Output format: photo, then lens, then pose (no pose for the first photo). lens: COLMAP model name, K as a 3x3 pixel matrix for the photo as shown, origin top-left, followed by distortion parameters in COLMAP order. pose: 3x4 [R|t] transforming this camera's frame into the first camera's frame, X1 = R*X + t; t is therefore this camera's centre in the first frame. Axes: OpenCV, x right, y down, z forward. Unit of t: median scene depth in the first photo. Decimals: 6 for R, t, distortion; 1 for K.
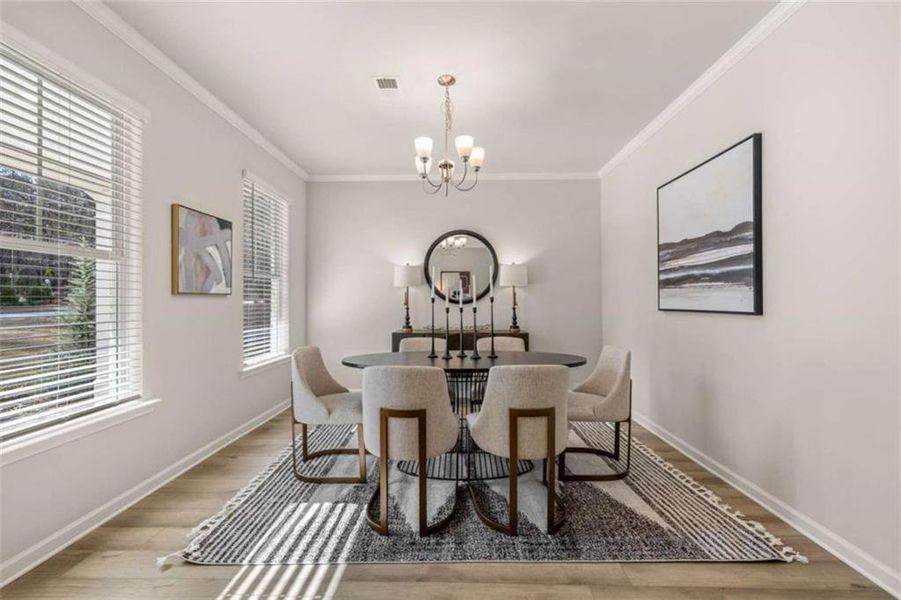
lens RADIAL K [[377.1, 0, 449.6], [0, 377.1, 298.9], [0, 0, 1]] dist [-0.000320, -0.000151]
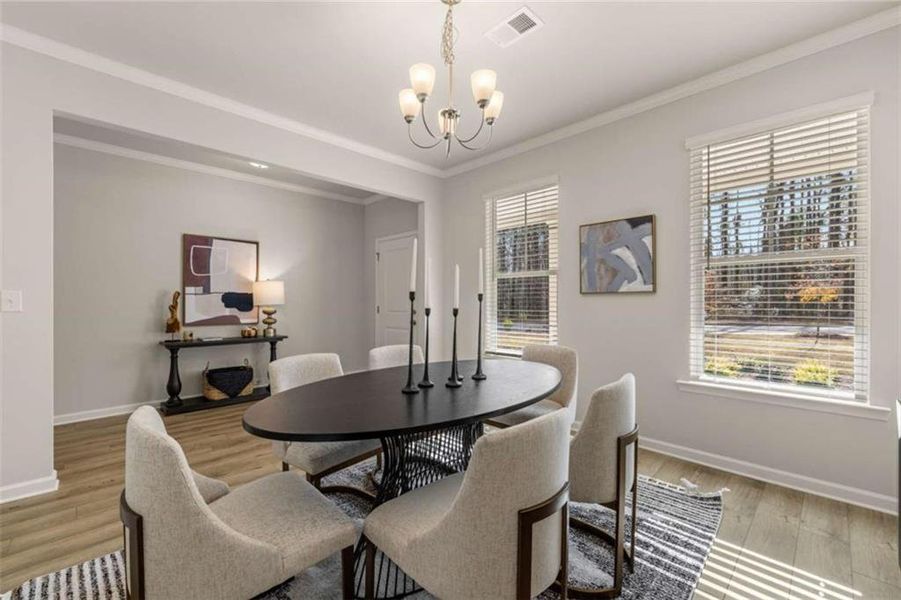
lens RADIAL K [[377.1, 0, 449.6], [0, 377.1, 298.9], [0, 0, 1]] dist [-0.000320, -0.000151]
pose [[-0.702851, 0.003405, -0.711329, 0.481936], [0.007030, 0.999973, -0.002160, 0.004090], [0.711302, -0.006519, -0.702856, 1.420017]]
